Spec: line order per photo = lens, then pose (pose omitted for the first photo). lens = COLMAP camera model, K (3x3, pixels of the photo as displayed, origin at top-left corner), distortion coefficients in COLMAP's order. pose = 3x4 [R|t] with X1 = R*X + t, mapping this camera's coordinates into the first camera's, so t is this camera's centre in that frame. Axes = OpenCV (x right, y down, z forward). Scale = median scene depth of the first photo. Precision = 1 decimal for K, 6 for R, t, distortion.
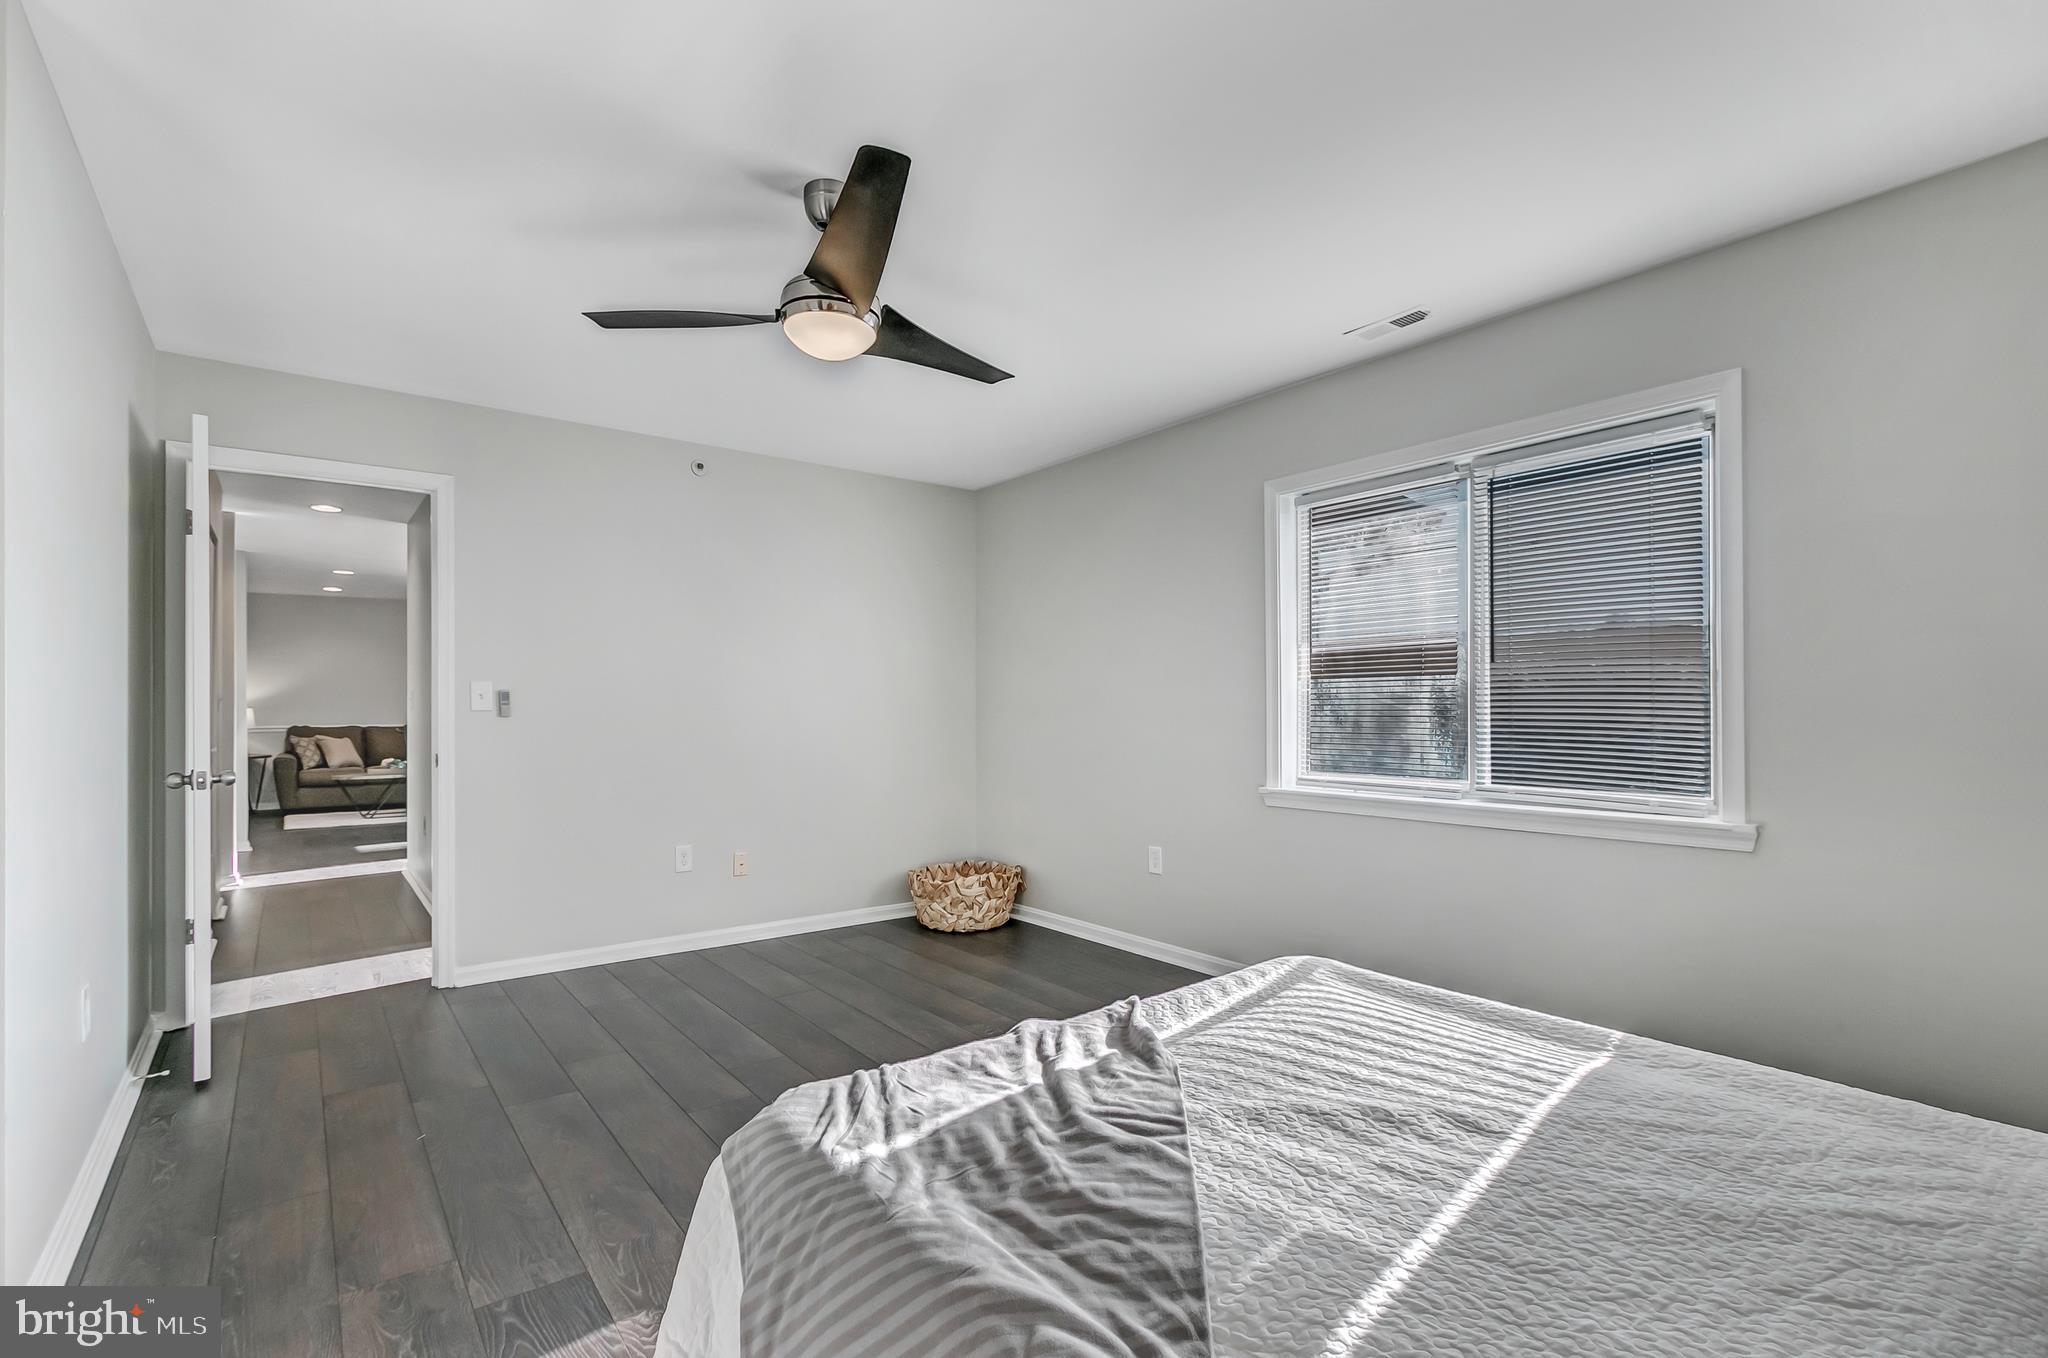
lens RADIAL K [[934.9, 0, 1037.5], [0, 934.9, 700.6], [0, 0, 1]] dist [0.005033, 0.000239]
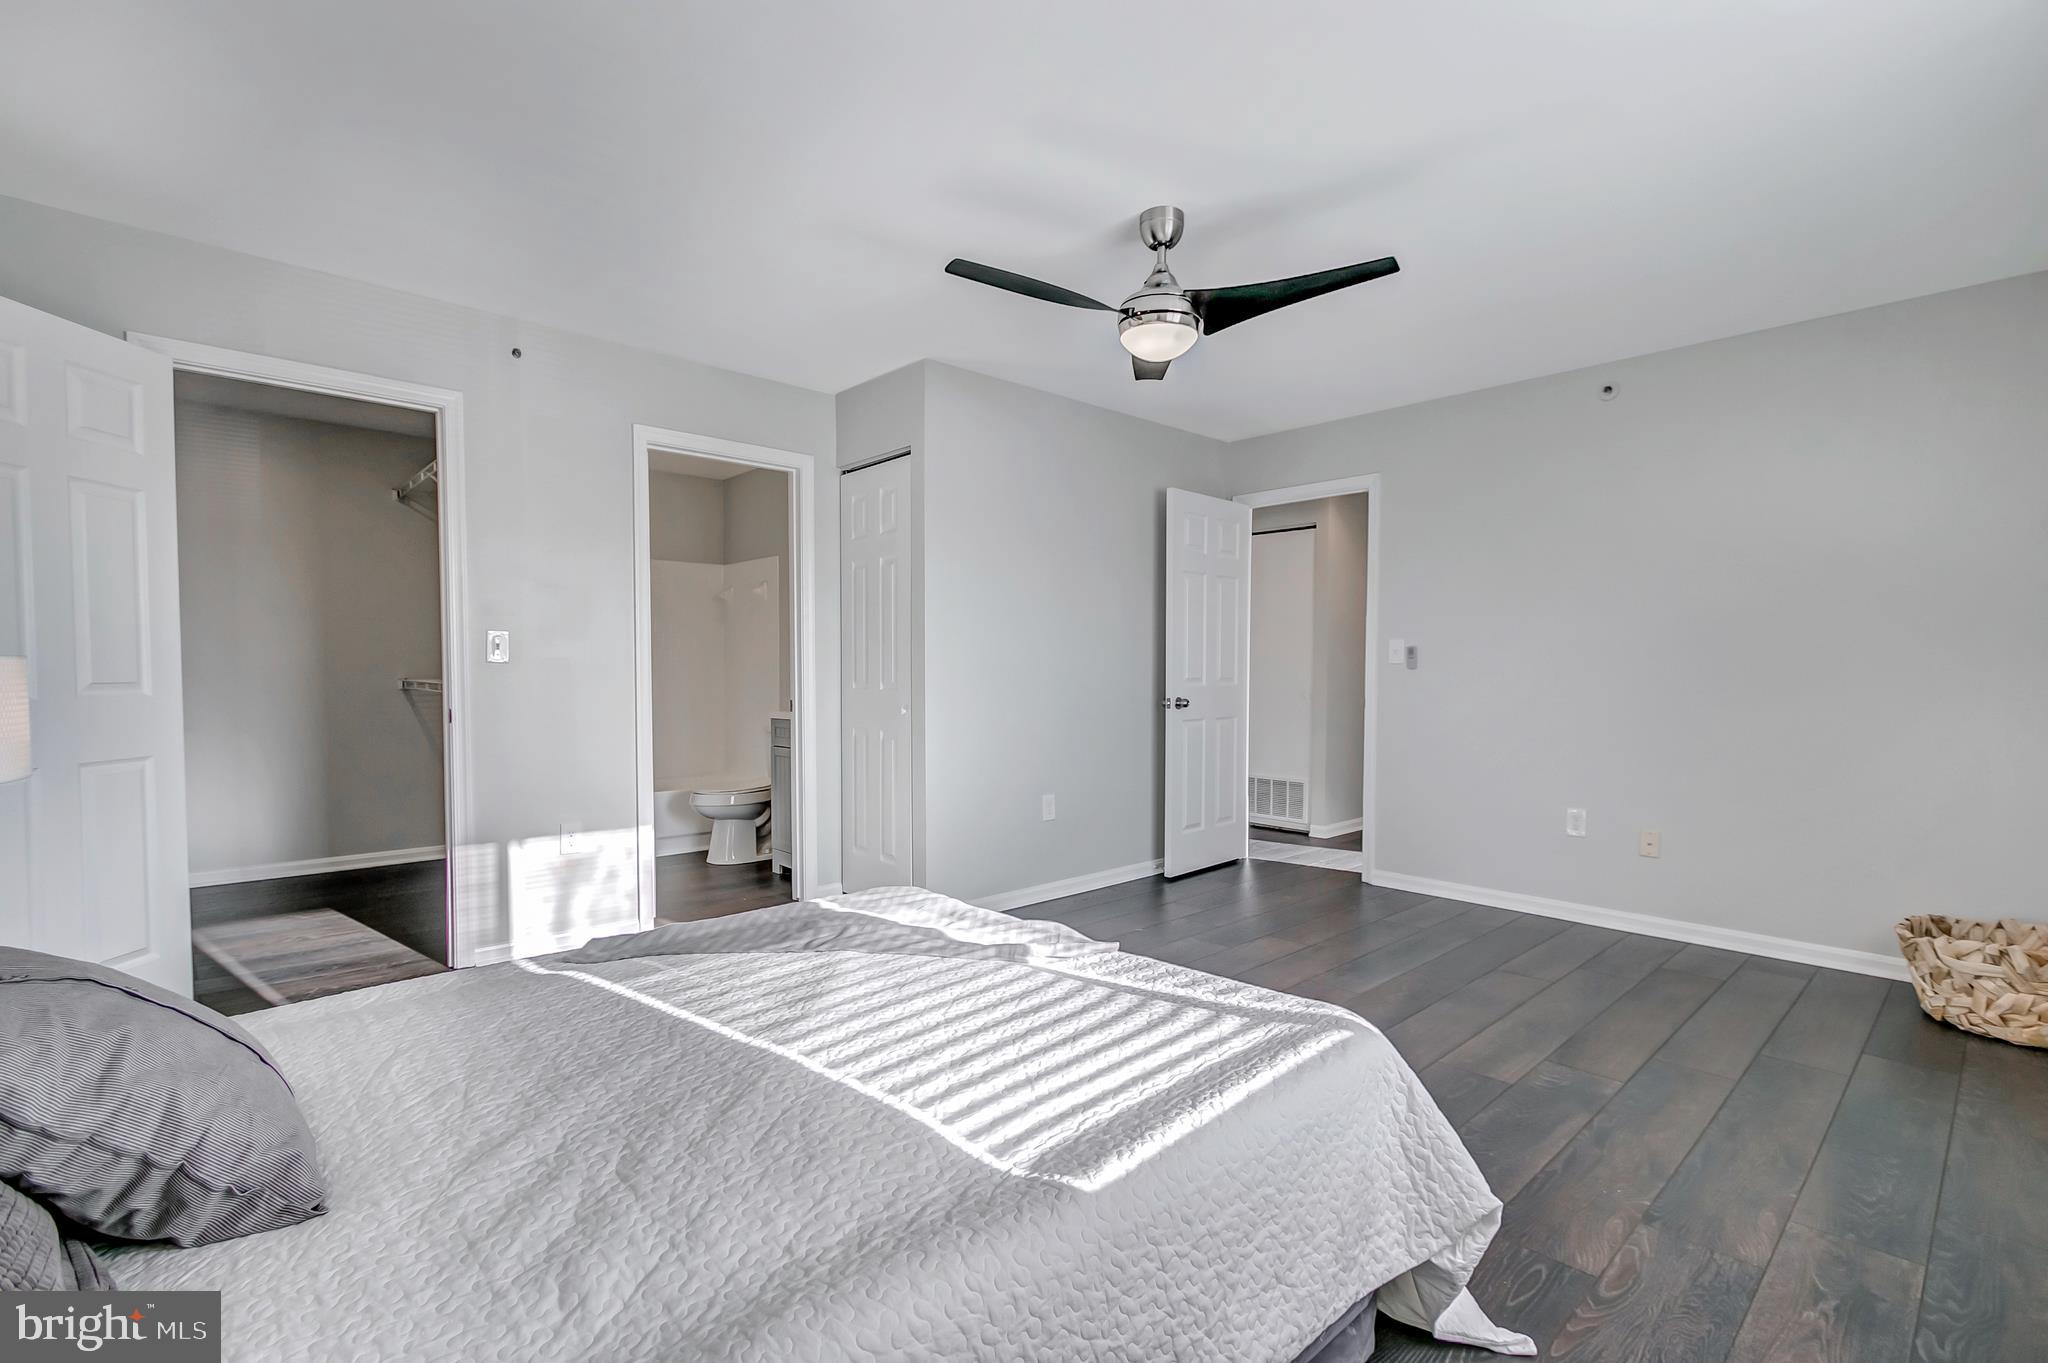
lens RADIAL K [[934.9, 0, 1037.5], [0, 934.9, 703.1], [0, 0, 1]] dist [0.005033, 0.000239]
pose [[0.098070, 0.039517, -0.994395, 0.918868], [0.006497, 0.999165, 0.040347, 0.016154], [0.995158, -0.010418, 0.097732, 0.698248]]
